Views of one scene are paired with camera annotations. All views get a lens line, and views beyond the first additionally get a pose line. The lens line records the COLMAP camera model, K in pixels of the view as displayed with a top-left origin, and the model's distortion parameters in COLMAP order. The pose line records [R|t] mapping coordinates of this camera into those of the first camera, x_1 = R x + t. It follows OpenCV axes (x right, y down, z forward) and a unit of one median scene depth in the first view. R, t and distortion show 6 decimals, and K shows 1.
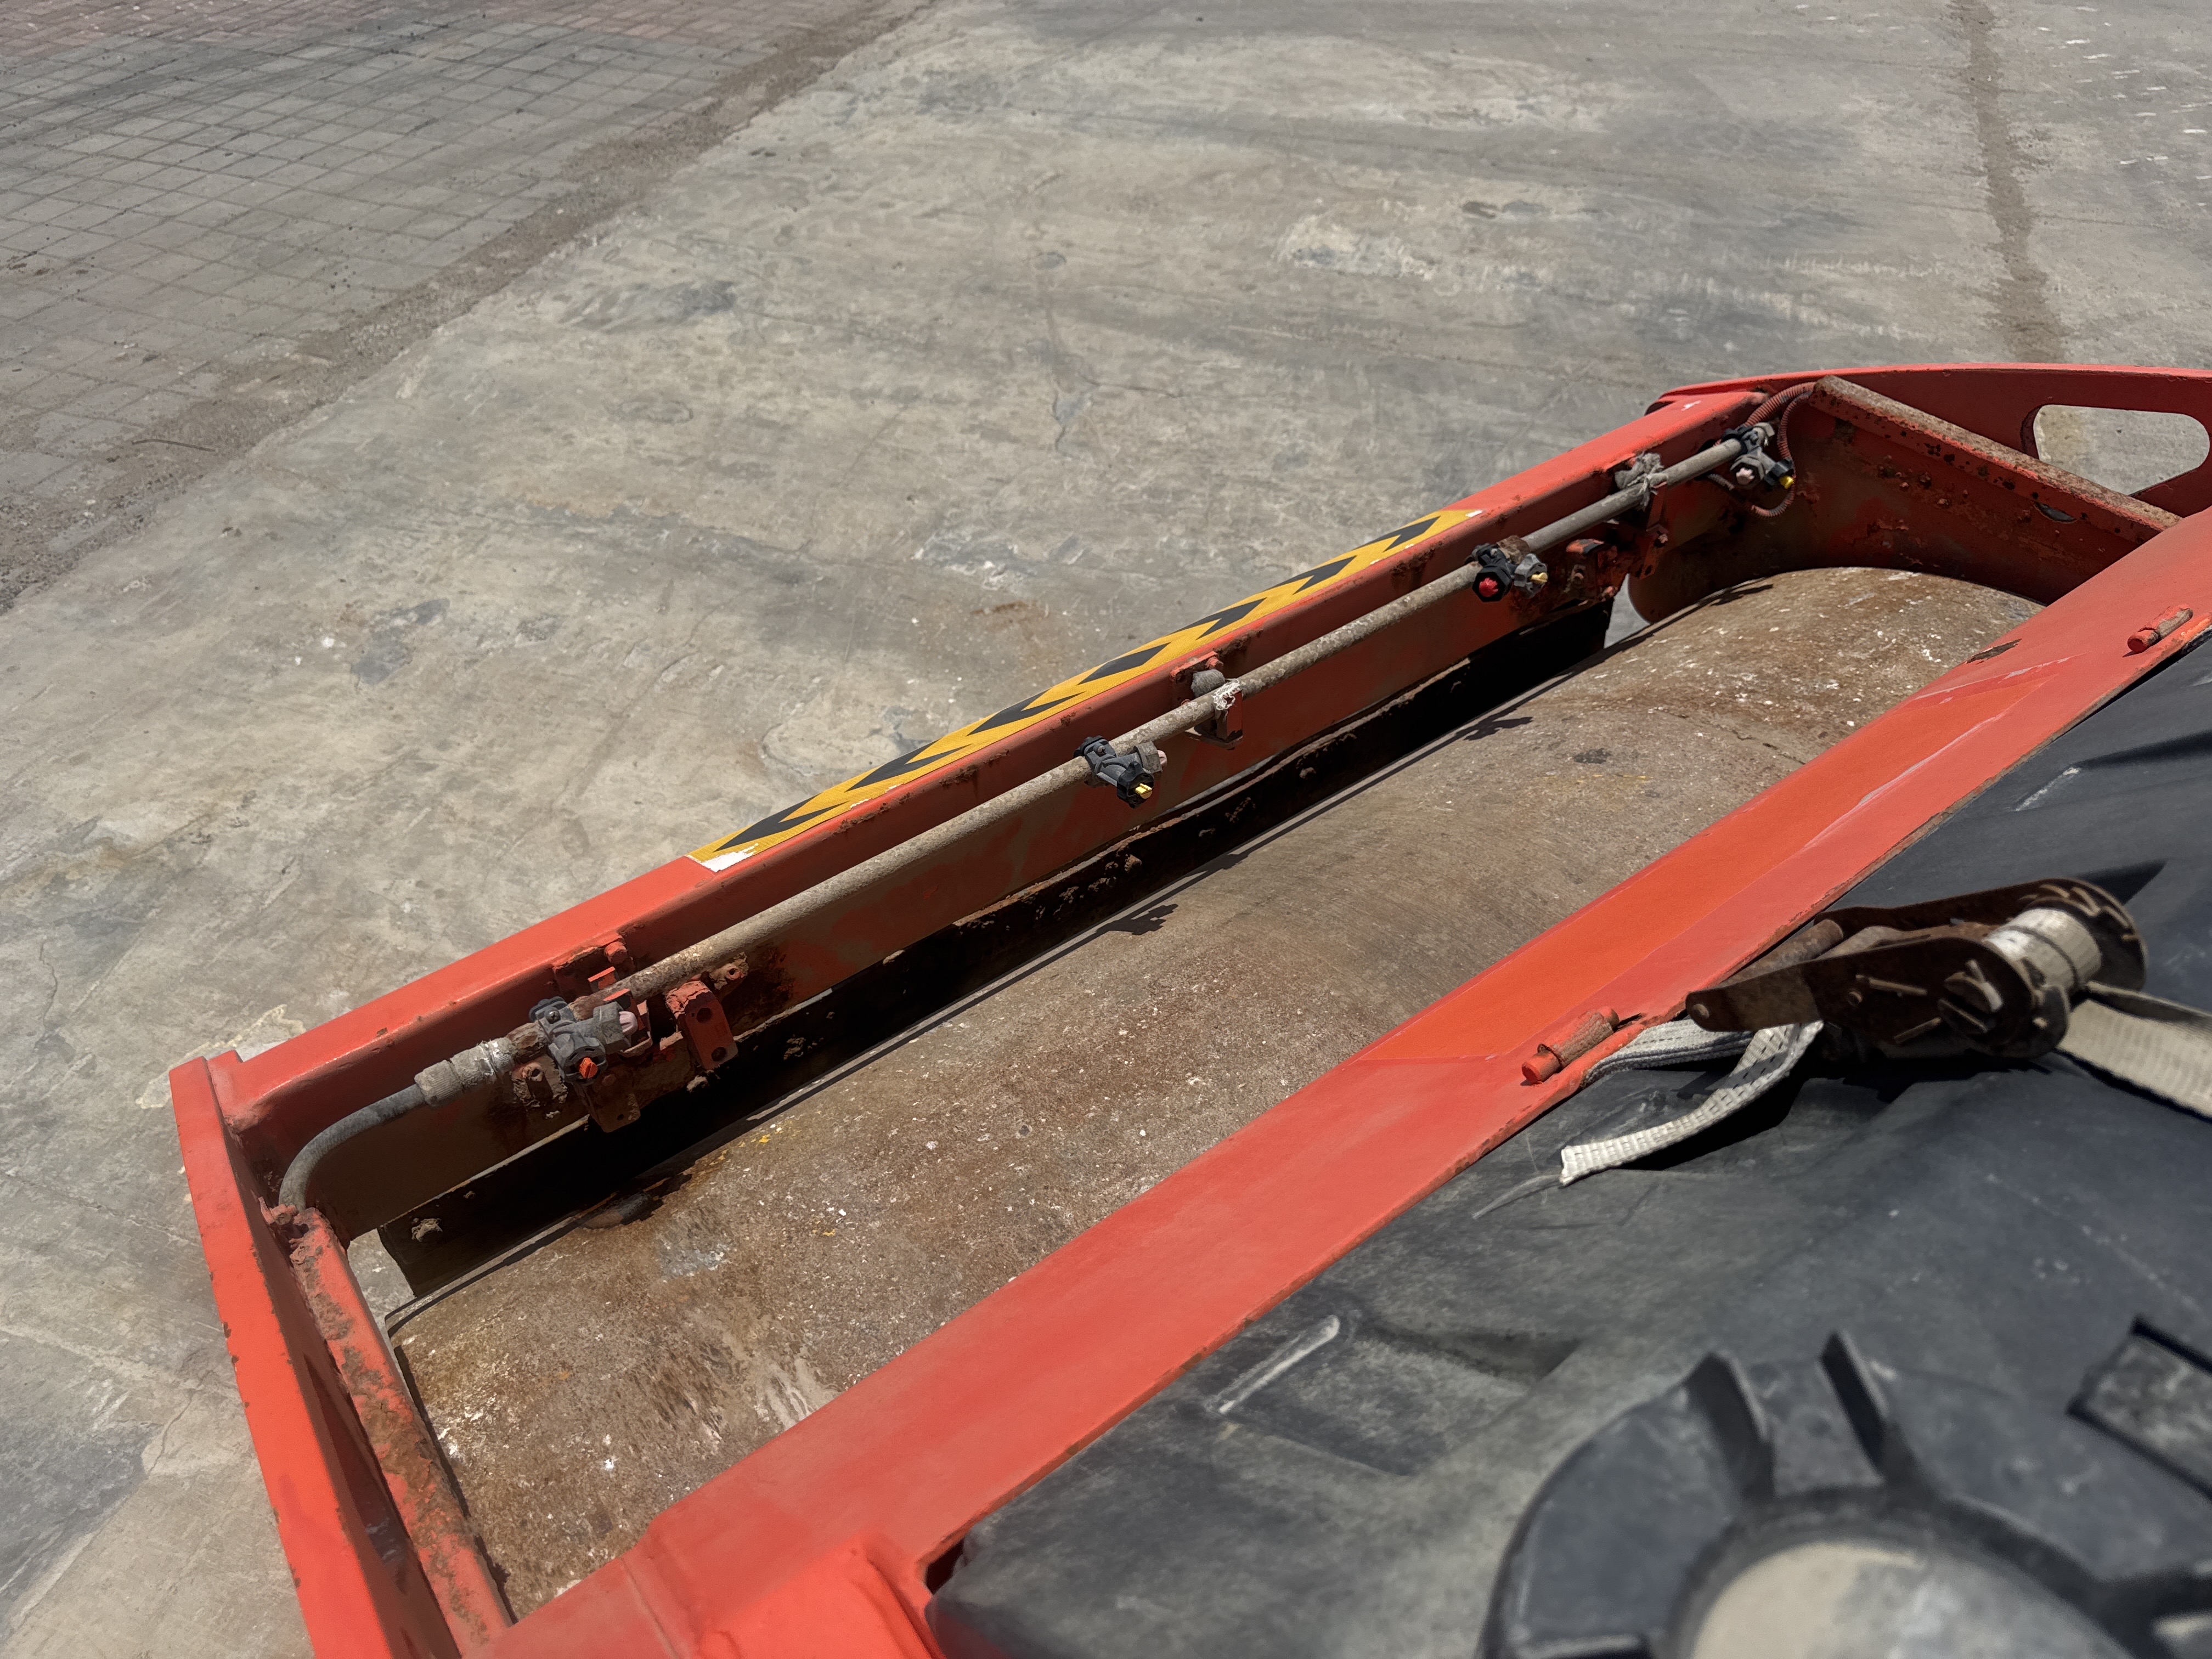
lens RADIAL K [[1592.2, 0, 1106.0], [0, 1592.2, 829.5], [0, 0, 1]] dist [0.031205, -0.061326]
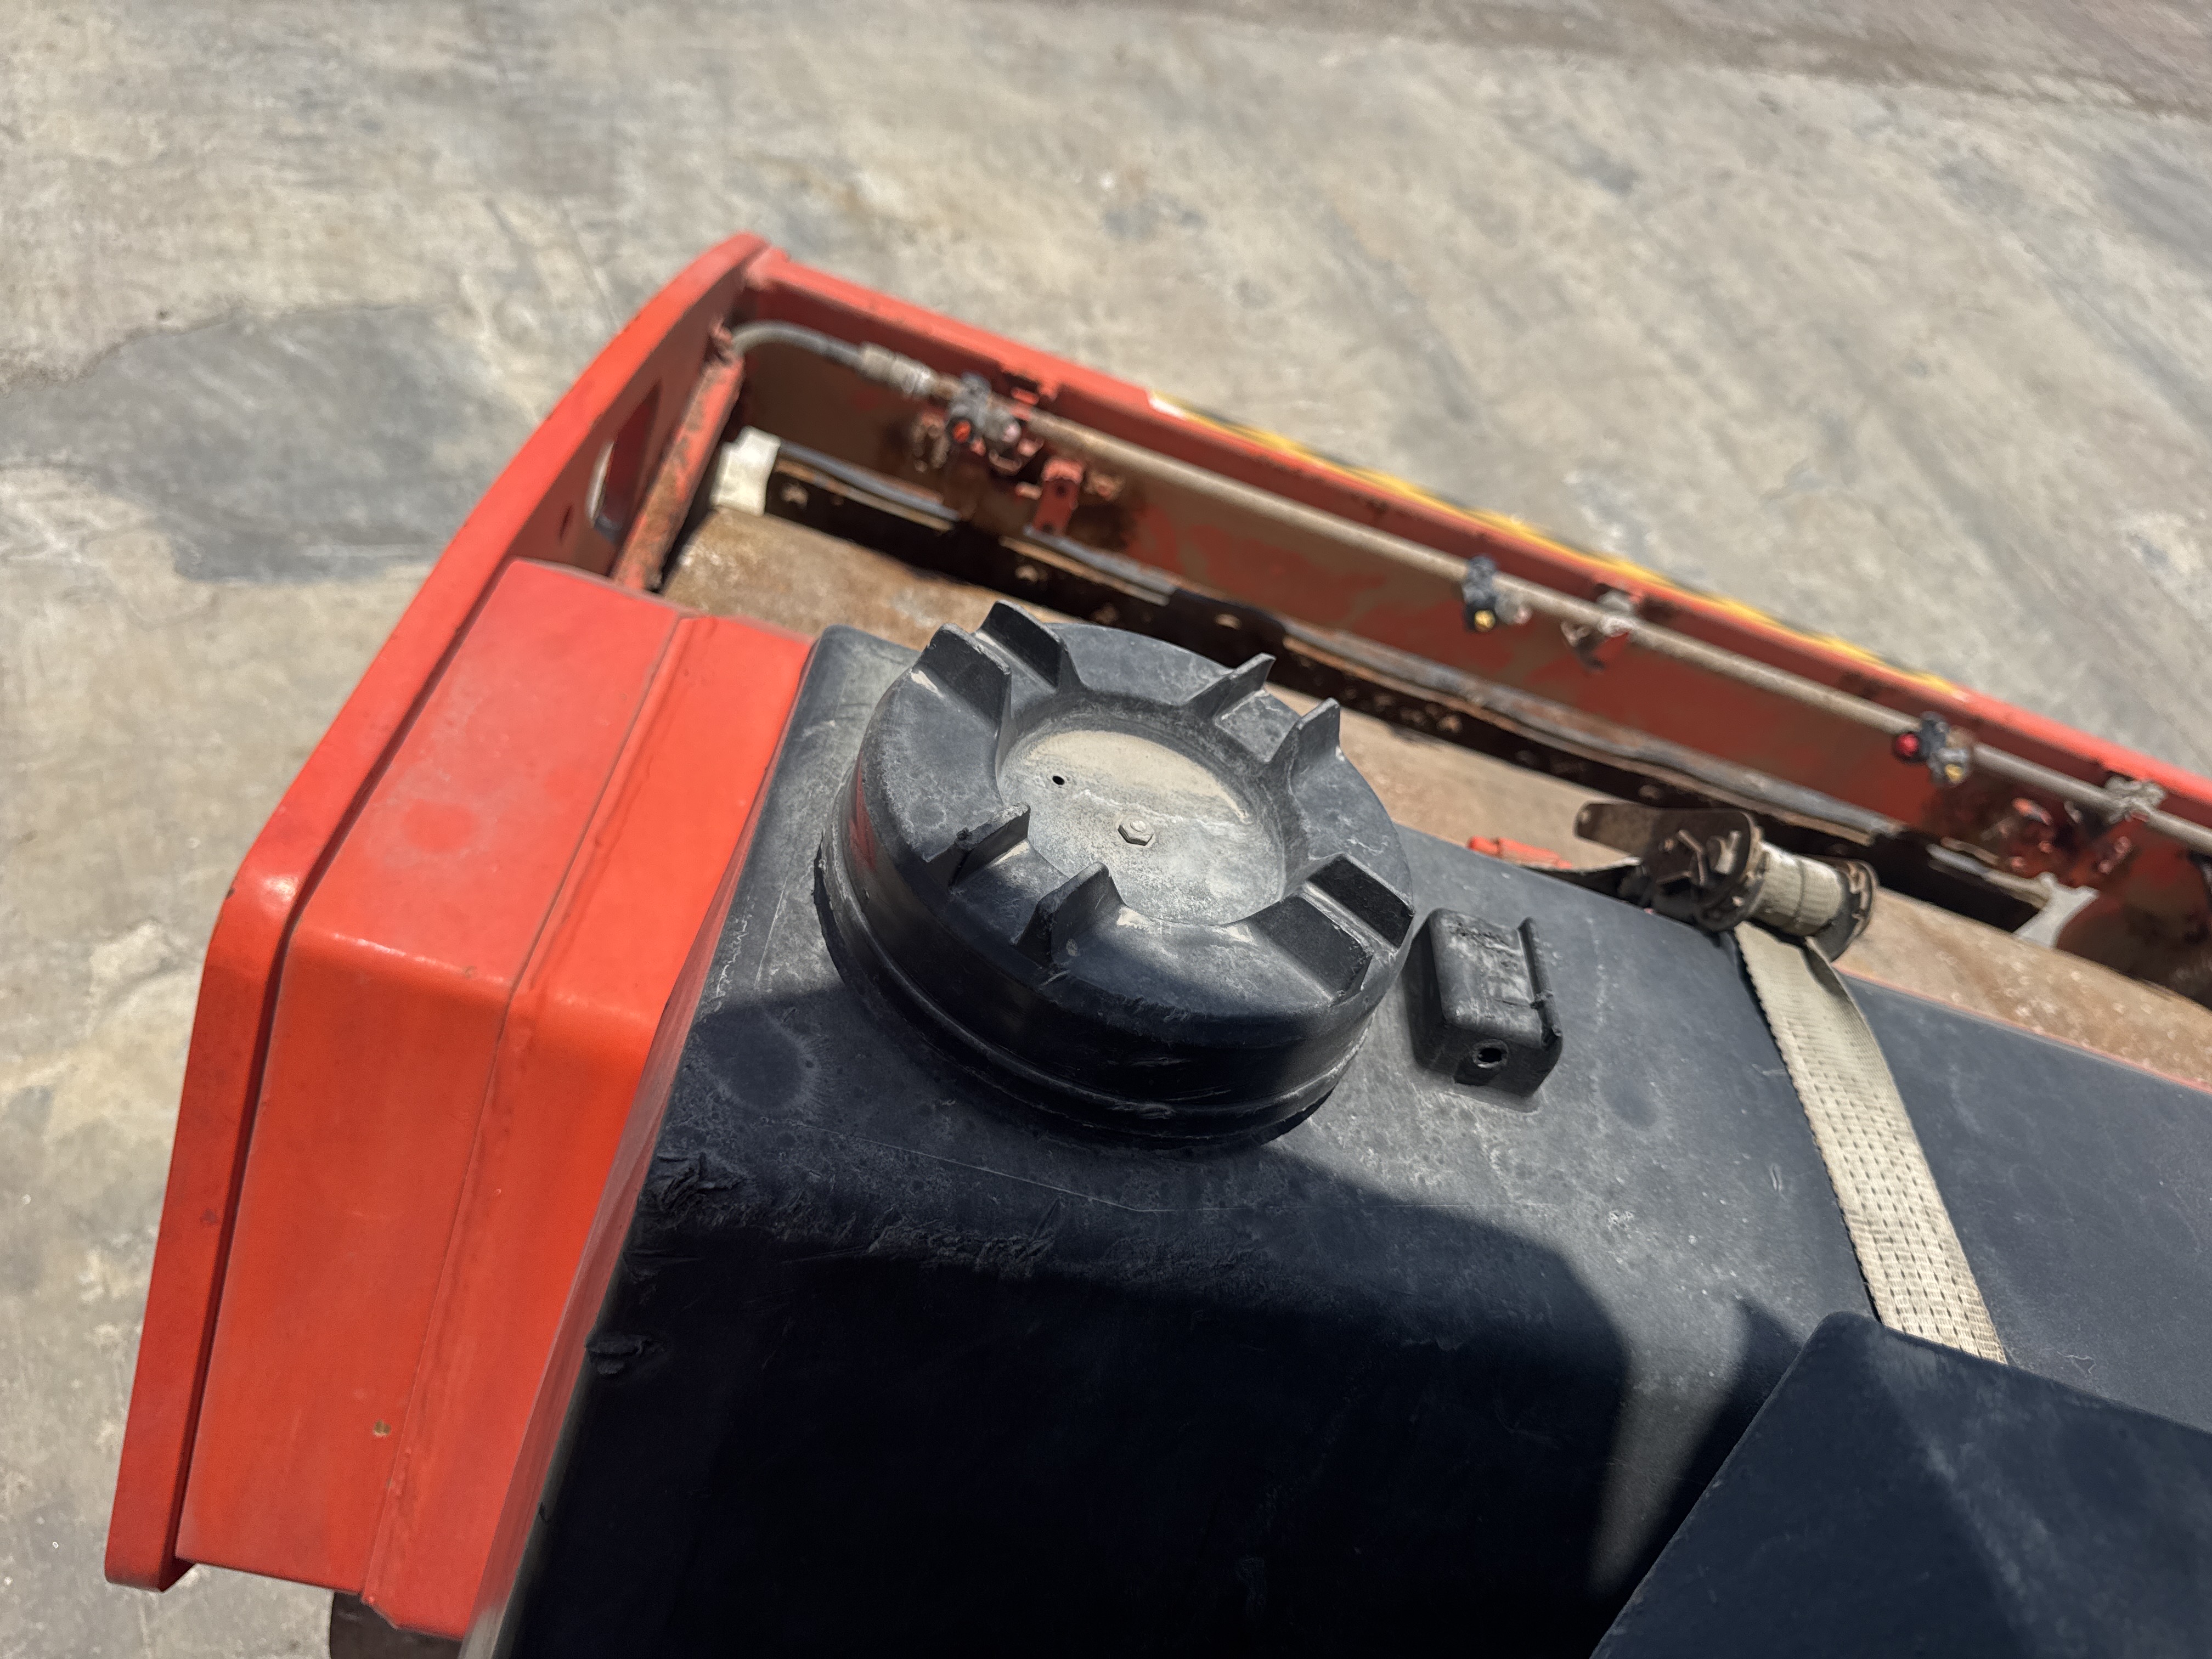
lens RADIAL K [[1631.0, 0, 1098.6], [0, 1631.0, 838.7], [0, 0, 1]] dist [-0.019591, -0.005073]
pose [[0.674443, 0.702179, -0.228193, 0.091567], [-0.687084, 0.710038, 0.154144, 0.040974], [0.270262, 0.052826, 0.961336, -0.051592]]
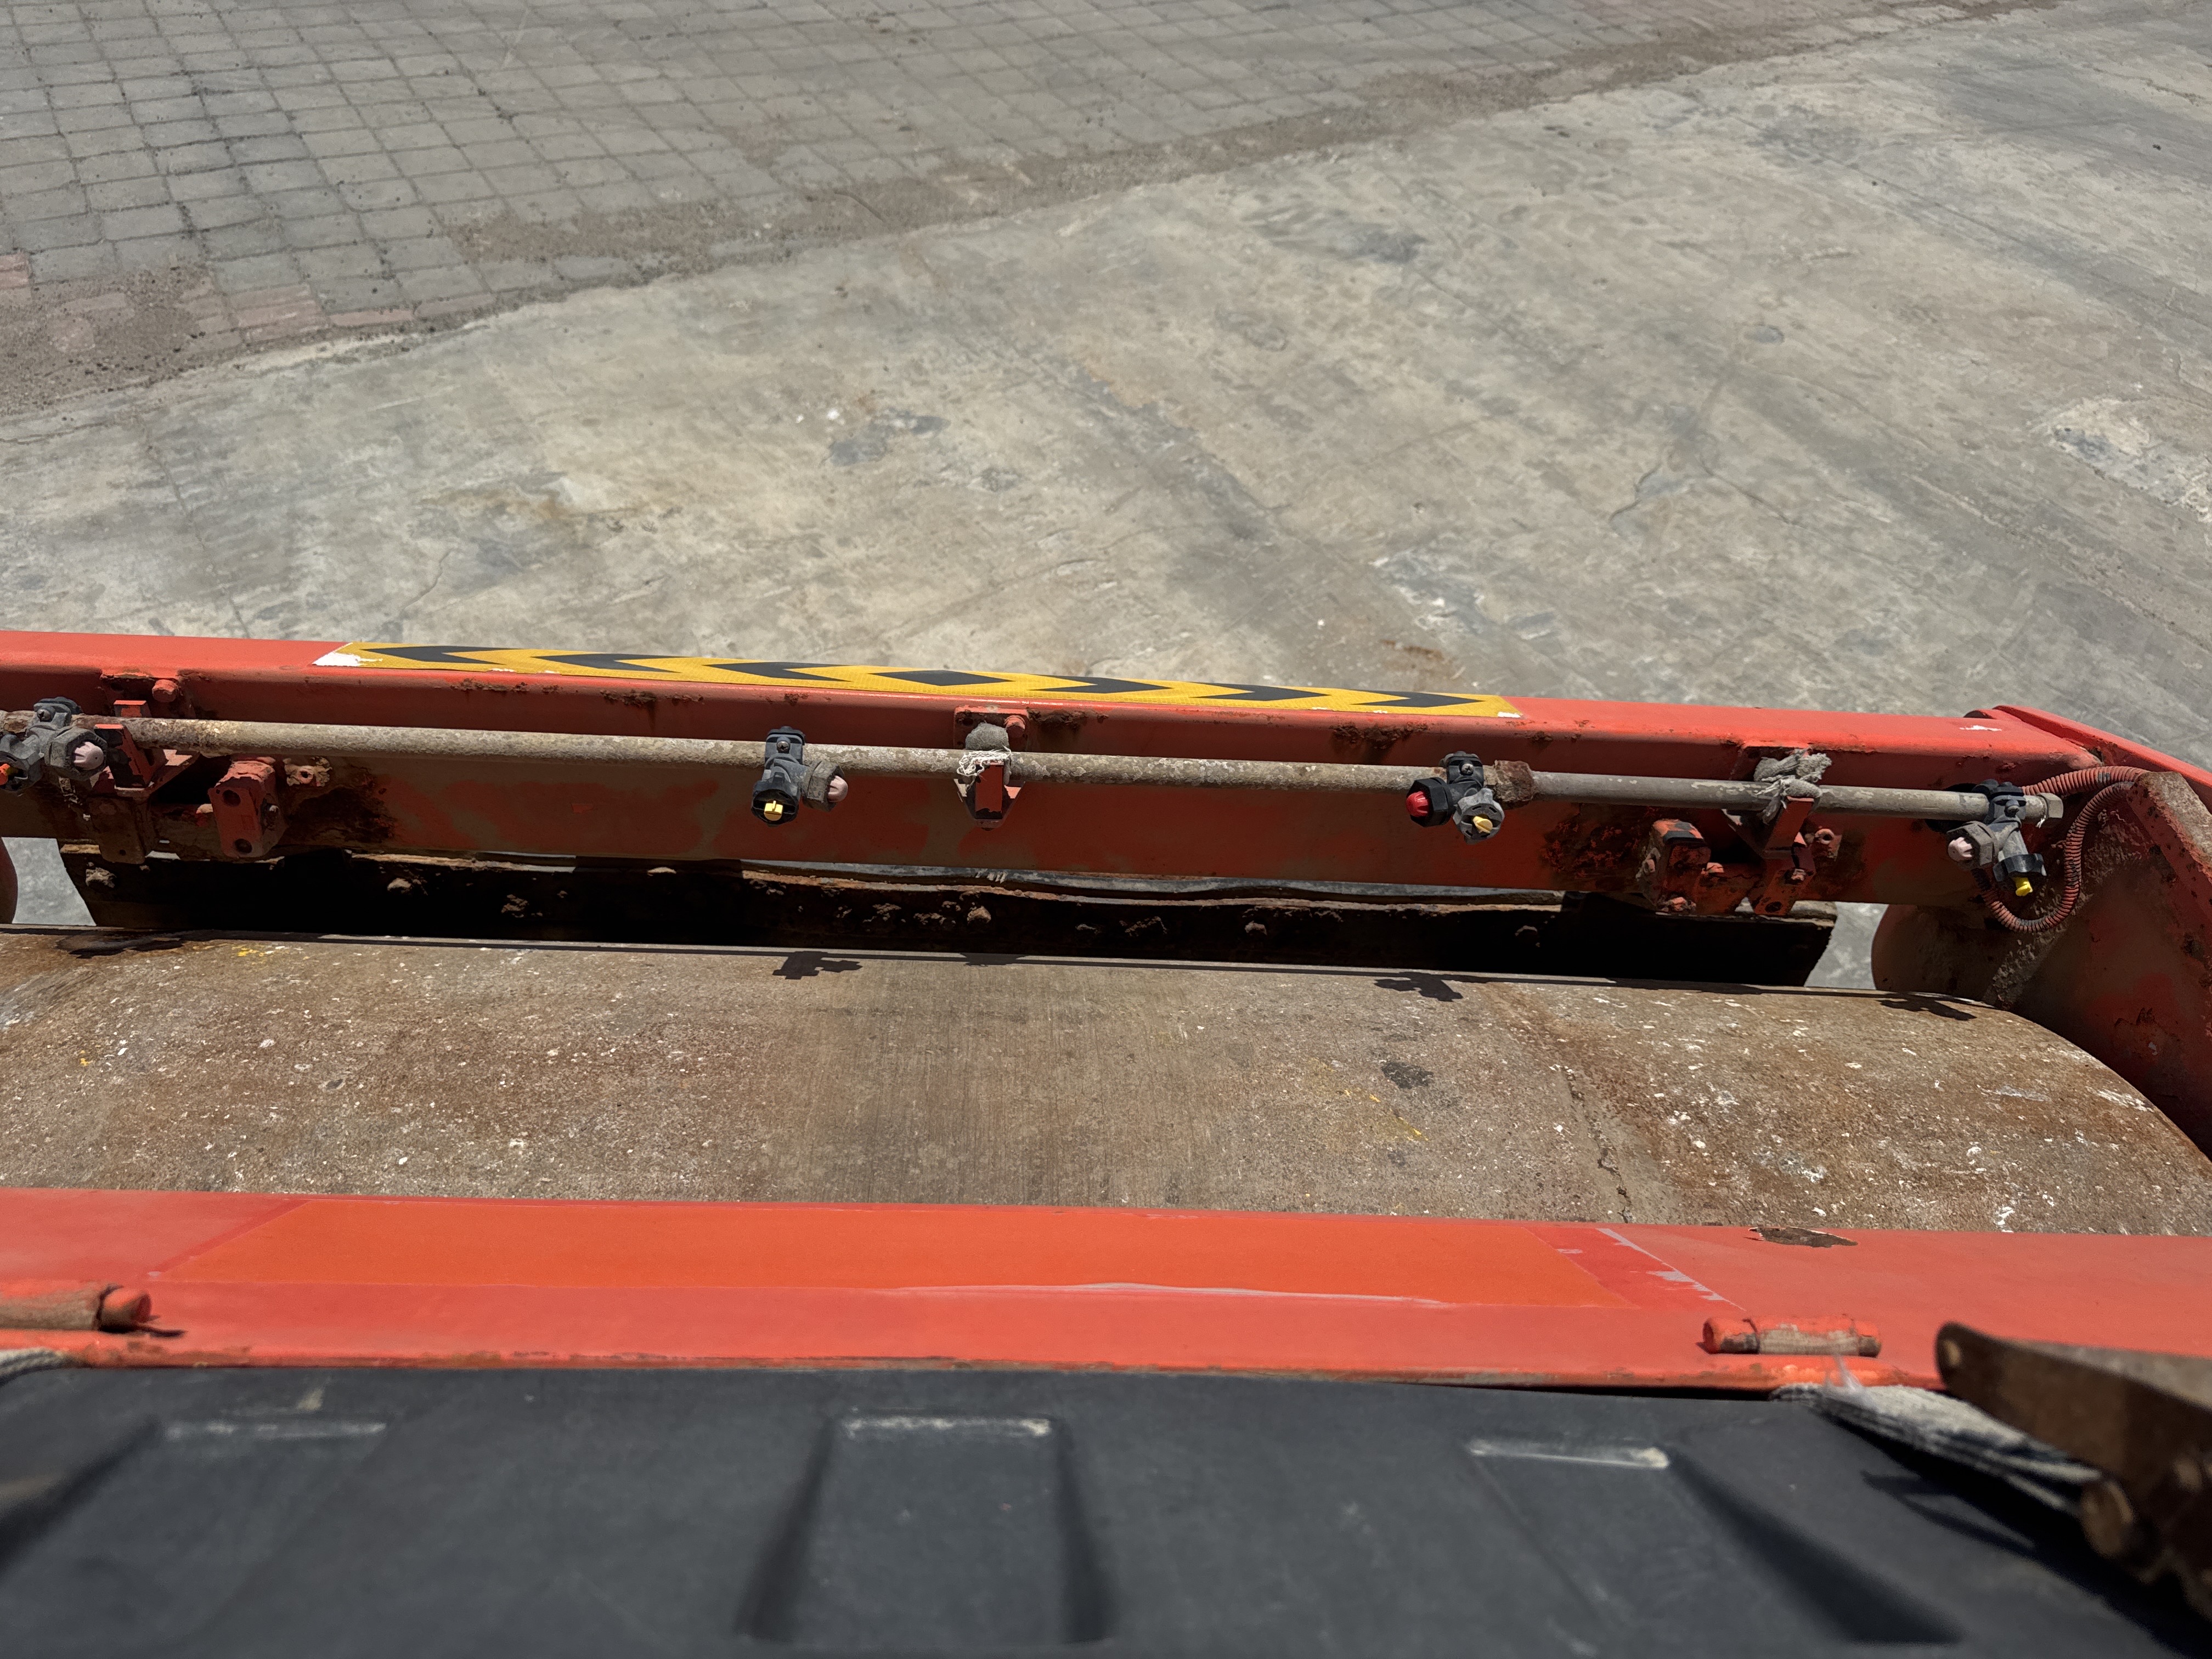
lens RADIAL K [[1592.2, 0, 1106.0], [0, 1592.2, 829.5], [0, 0, 1]] dist [0.031205, -0.061326]
pose [[0.806389, 0.458331, -0.373724, 0.212745], [-0.453647, 0.884820, 0.106294, -0.081404], [0.379396, 0.083824, 0.921429, 0.145346]]
